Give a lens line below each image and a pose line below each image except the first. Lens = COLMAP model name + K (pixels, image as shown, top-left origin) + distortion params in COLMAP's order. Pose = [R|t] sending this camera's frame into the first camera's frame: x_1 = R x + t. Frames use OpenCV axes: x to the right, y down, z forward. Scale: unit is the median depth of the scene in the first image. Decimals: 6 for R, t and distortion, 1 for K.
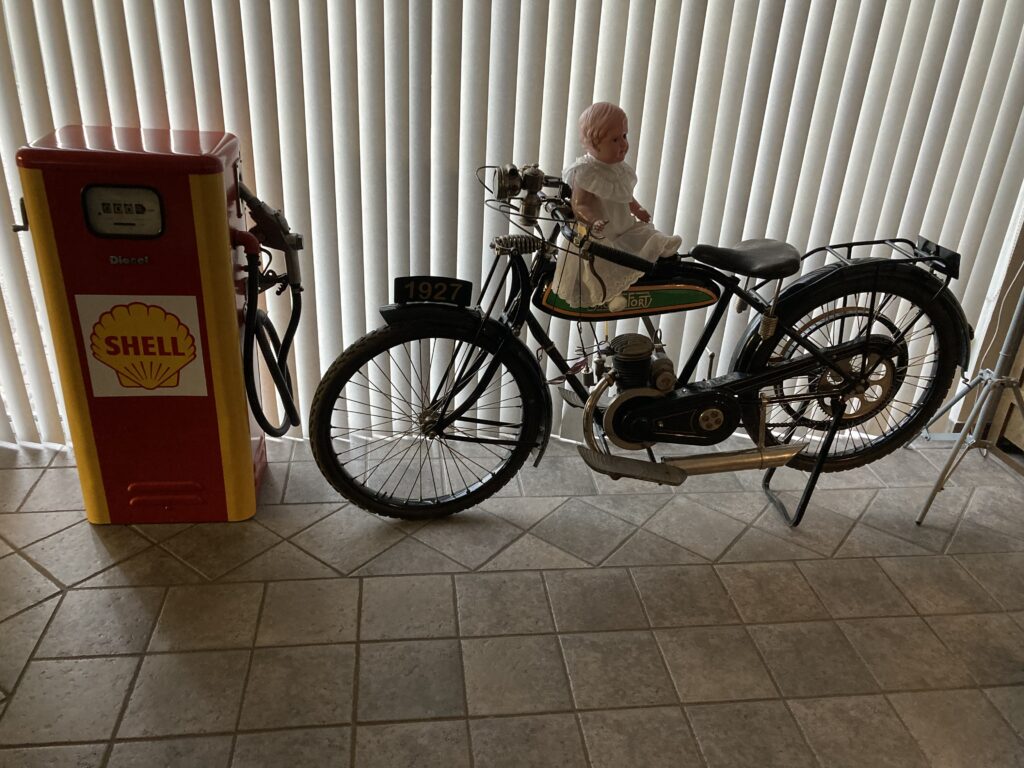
lens RADIAL K [[853.0, 0, 512.9], [0, 853.0, 388.6], [0, 0, 1]] dist [-0.000505, -0.011251]
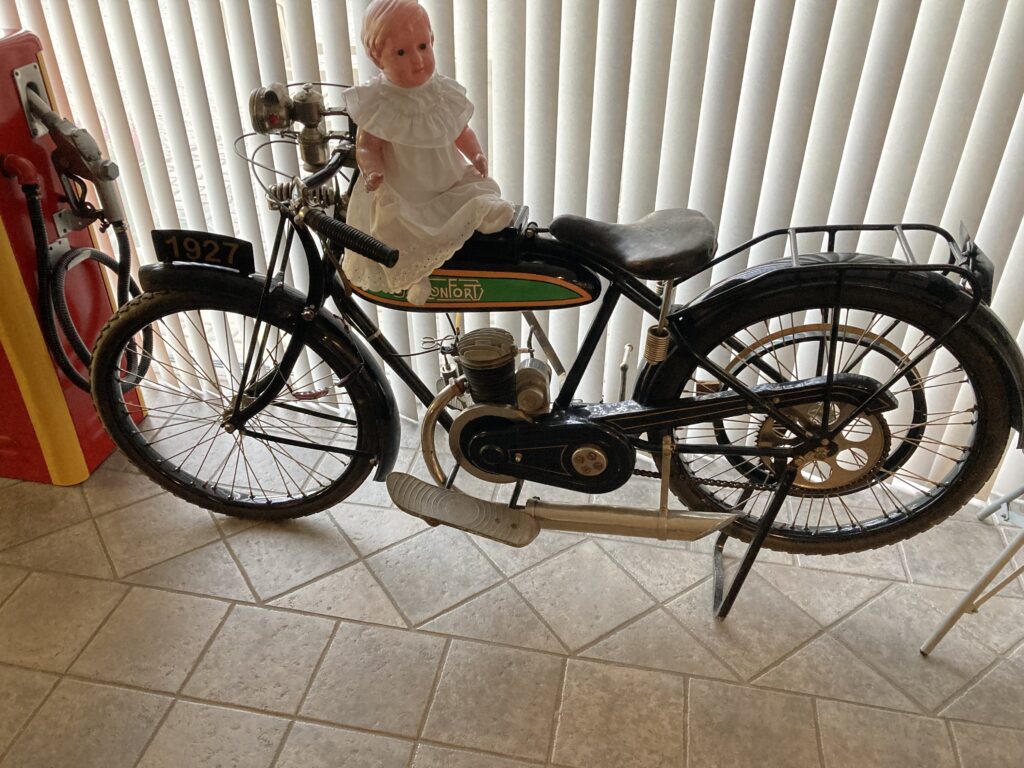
lens RADIAL K [[846.4, 0, 512.0], [0, 846.4, 384.0], [0, 0, 1]] dist [0.028980, -0.021234]
pose [[0.949786, 0.135923, -0.281836, 0.363654], [-0.106094, 0.987258, 0.118595, -0.105191], [0.294365, -0.082739, 0.952105, 0.316027]]
